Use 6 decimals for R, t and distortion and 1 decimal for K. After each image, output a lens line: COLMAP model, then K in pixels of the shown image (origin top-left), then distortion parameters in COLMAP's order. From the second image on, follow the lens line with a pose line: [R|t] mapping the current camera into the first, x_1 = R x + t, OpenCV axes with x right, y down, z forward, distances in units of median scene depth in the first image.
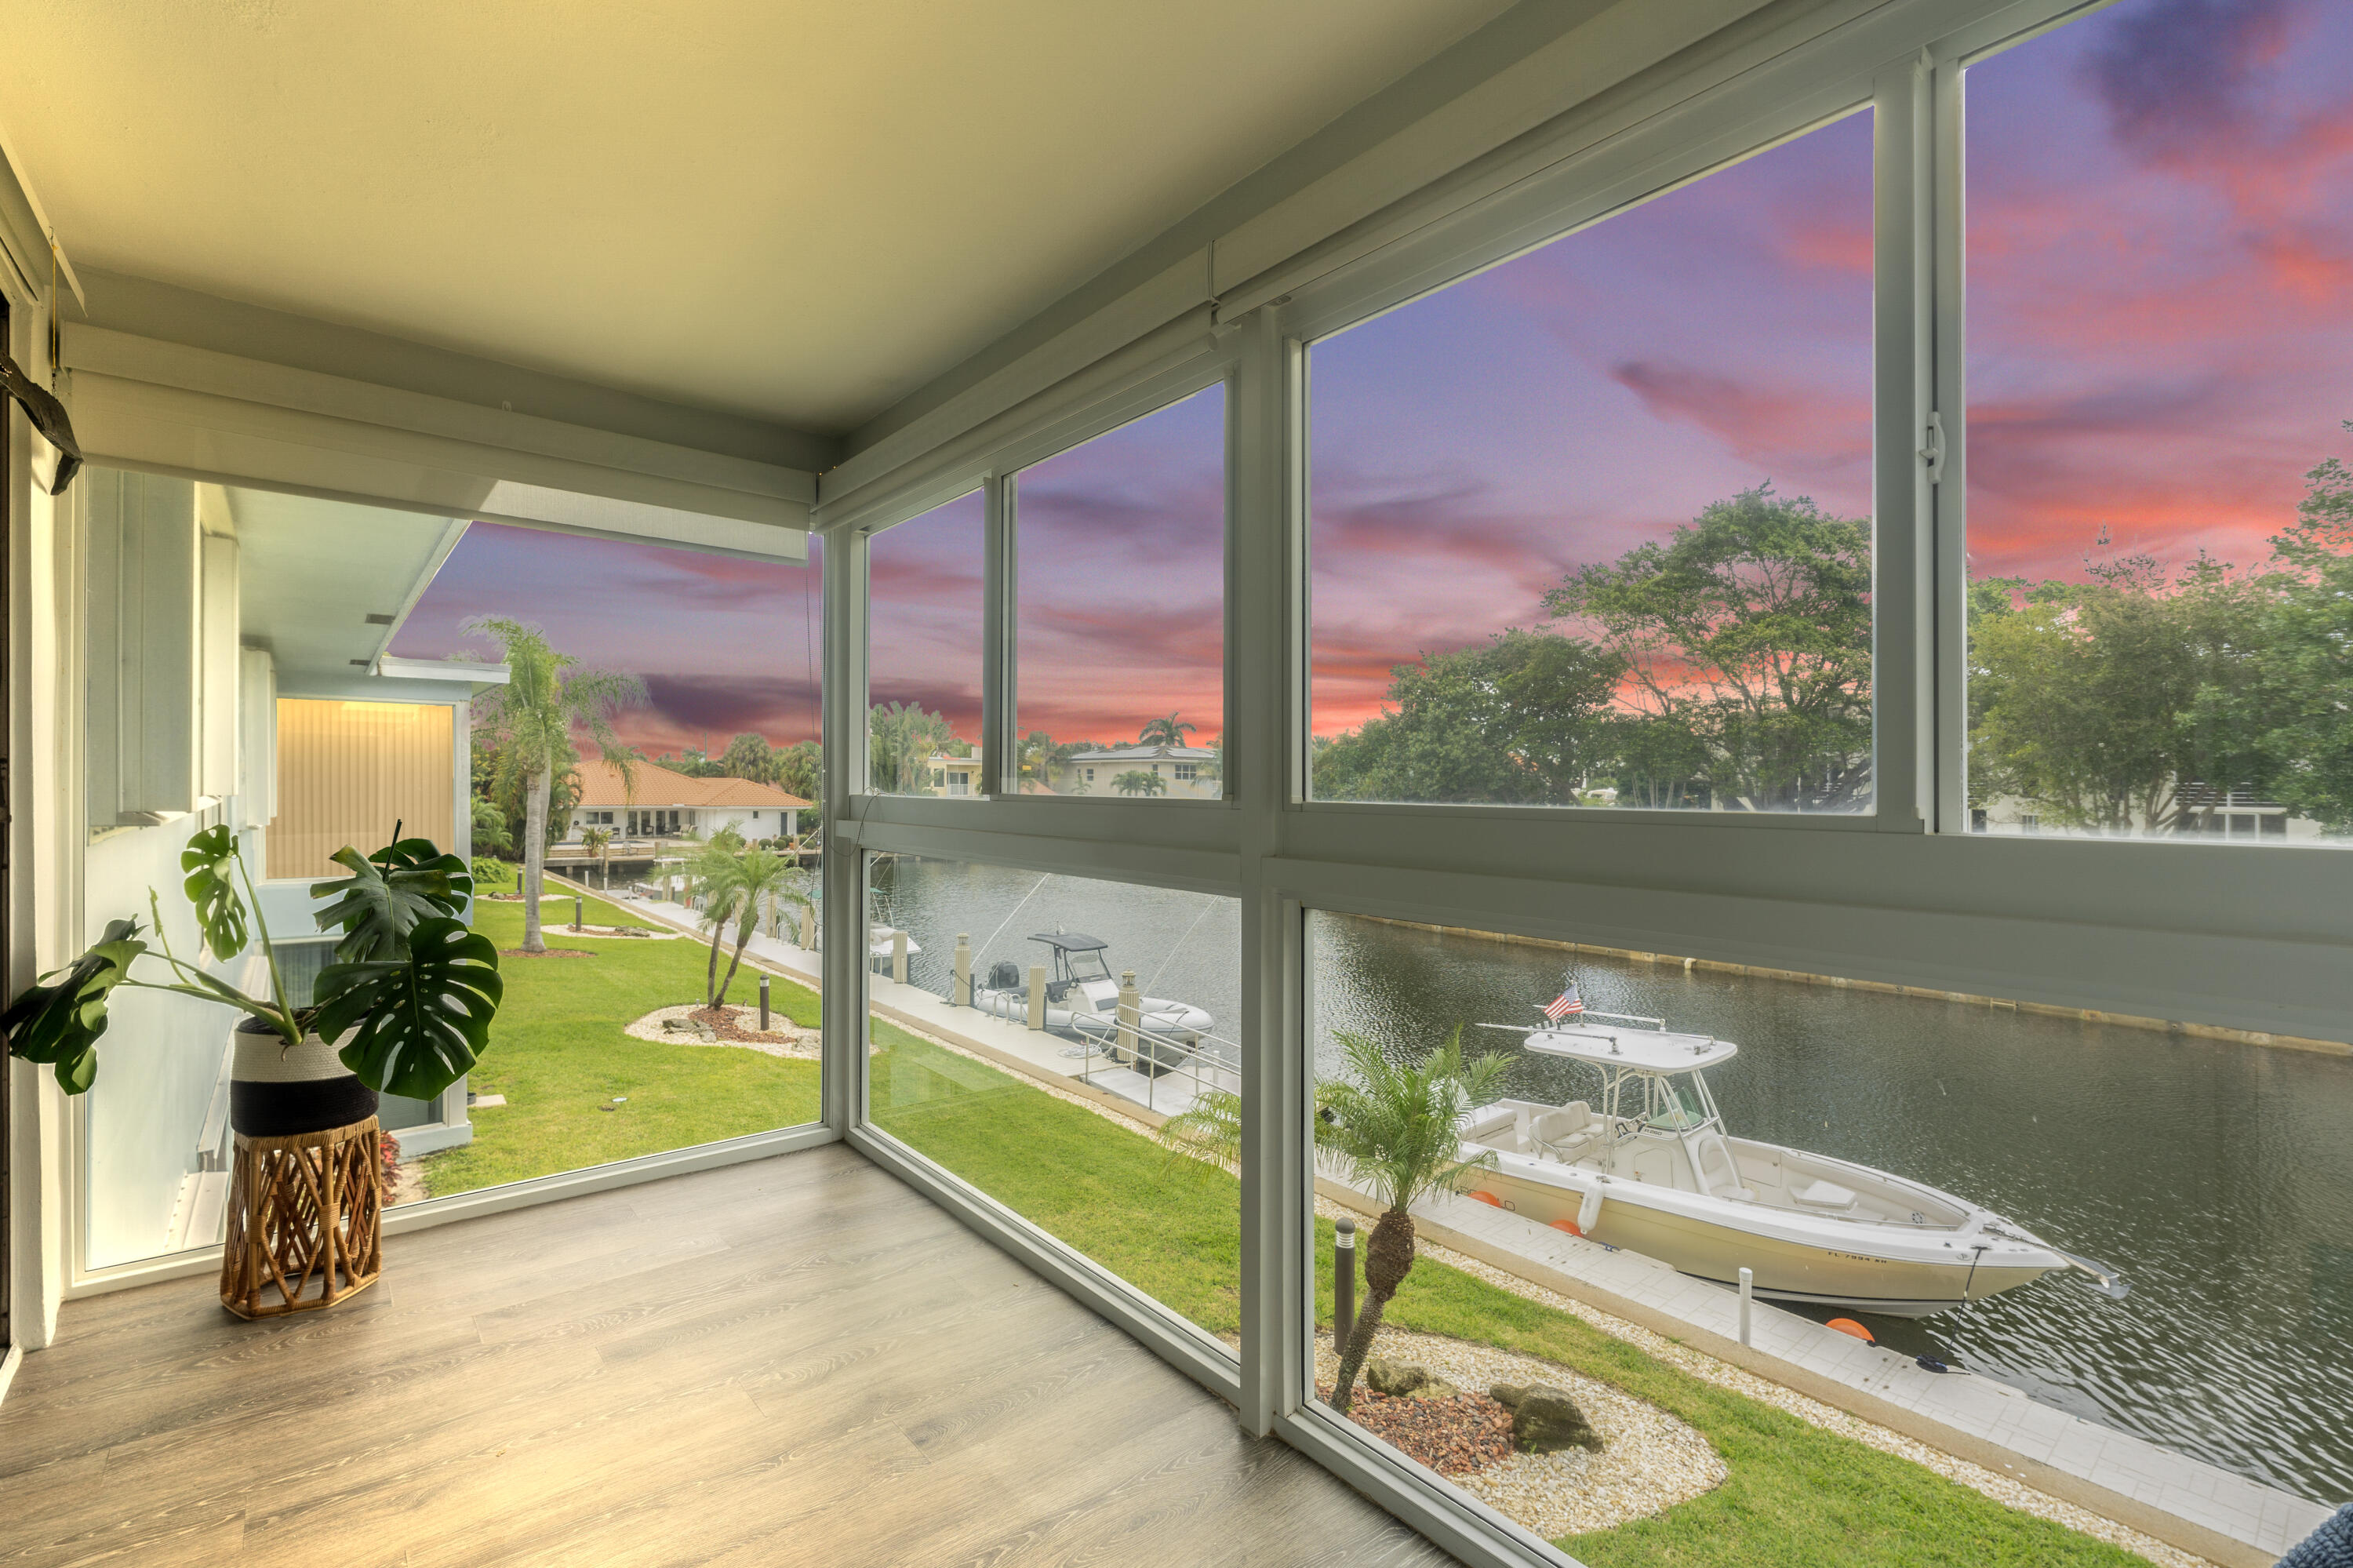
lens RADIAL K [[1033.8, 0, 1160.0], [0, 1033.8, 790.4], [0, 0, 1]] dist [-0.002622, 0.000527]
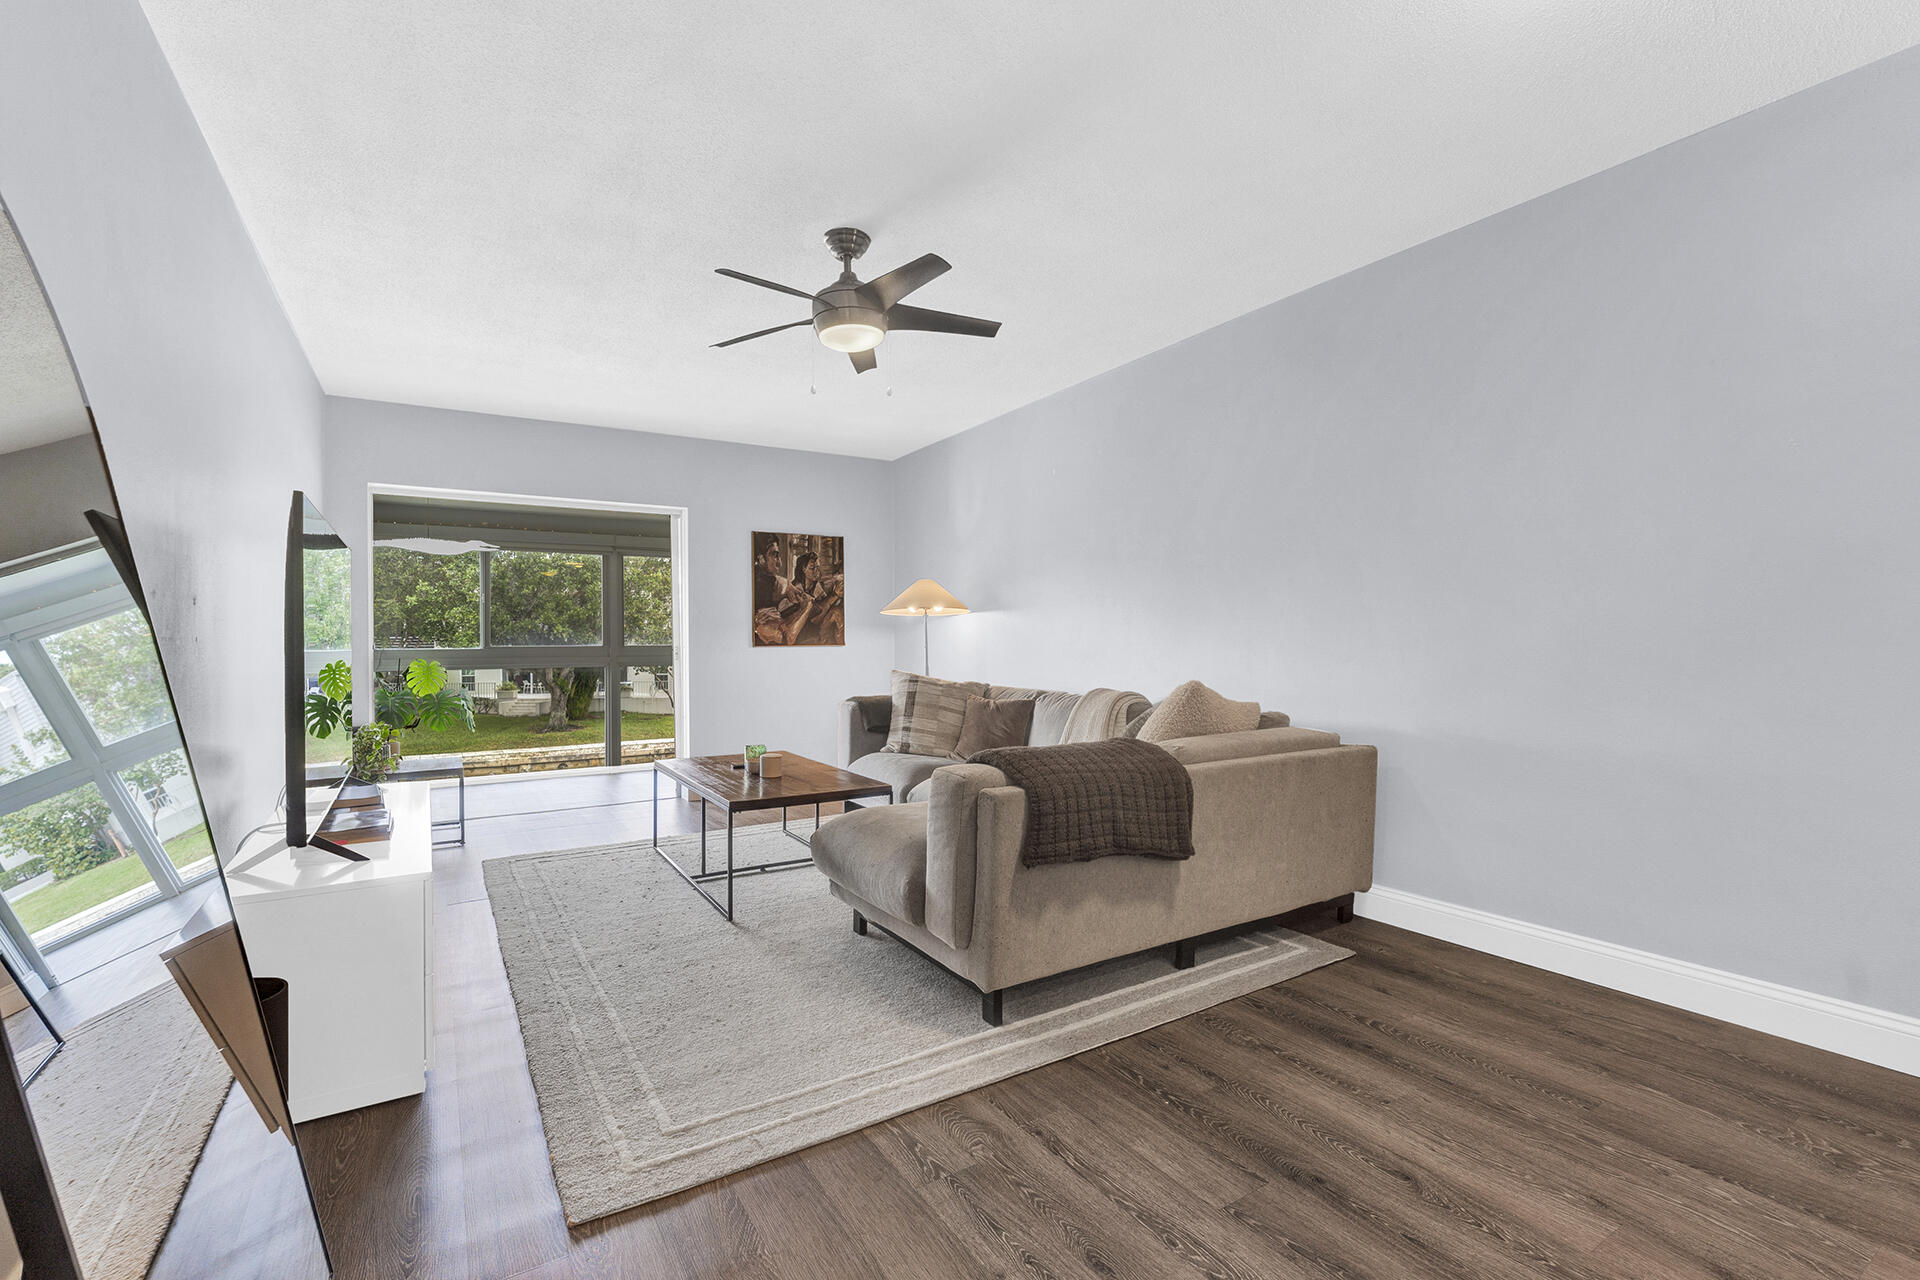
lens RADIAL K [[831.5, 0, 961.8], [0, 831.5, 632.2], [0, 0, 1]] dist [0.001393, 0.000015]
pose [[0.130814, -0.000326, 0.991407, -0.335232], [0.013588, 0.999907, -0.001464, -0.002373], [-0.991314, 0.013663, 0.130806, -0.108970]]
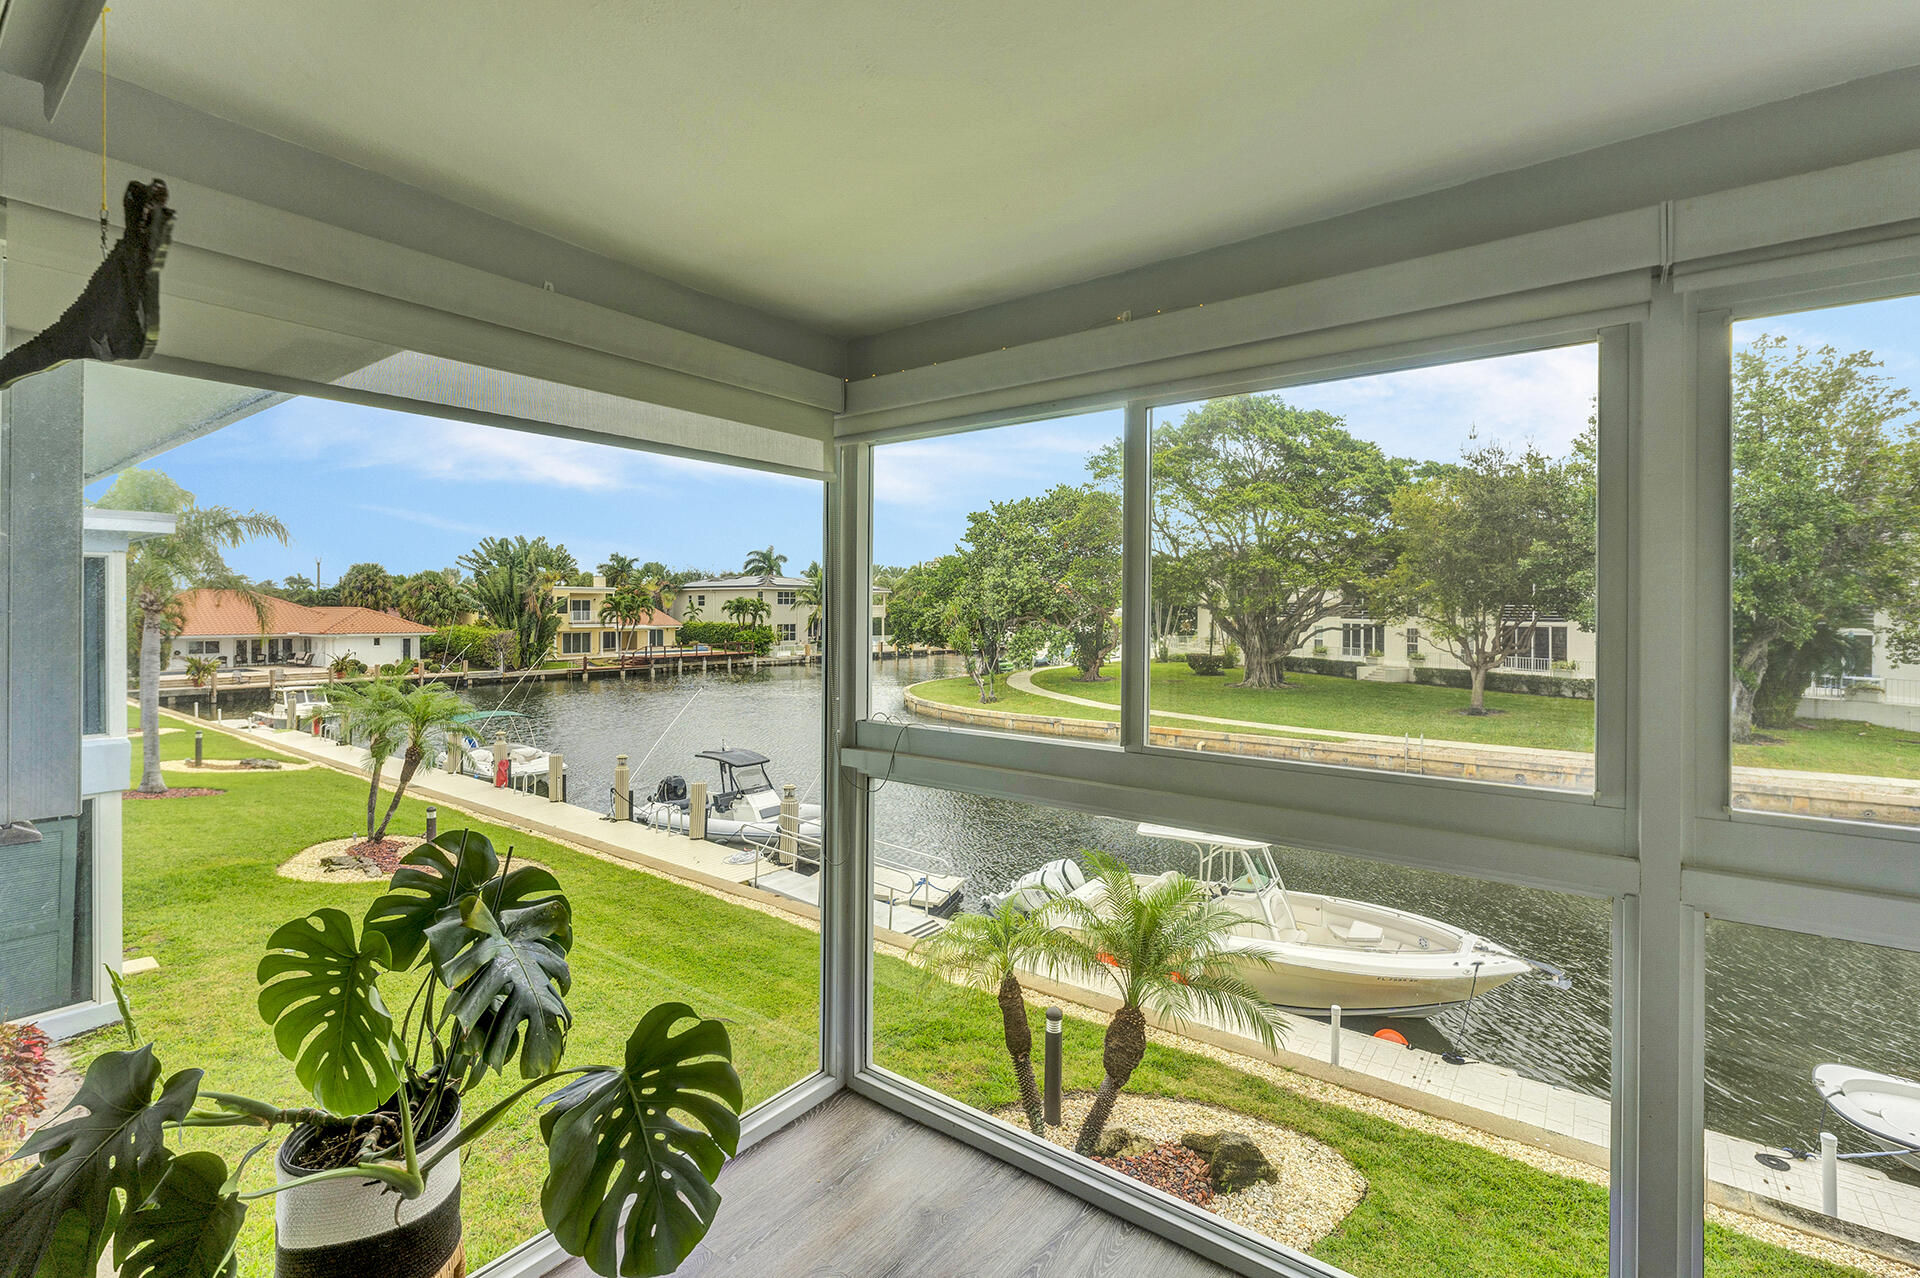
lens RADIAL K [[855.4, 0, 958.0], [0, 855.4, 610.3], [0, 0, 1]] dist [0.000034, -0.001022]
pose [[0.972290, -0.007923, 0.233643, -0.065693], [0.007965, 0.999968, 0.000766, -0.015928], [-0.233642, 0.001116, 0.972322, 0.037792]]
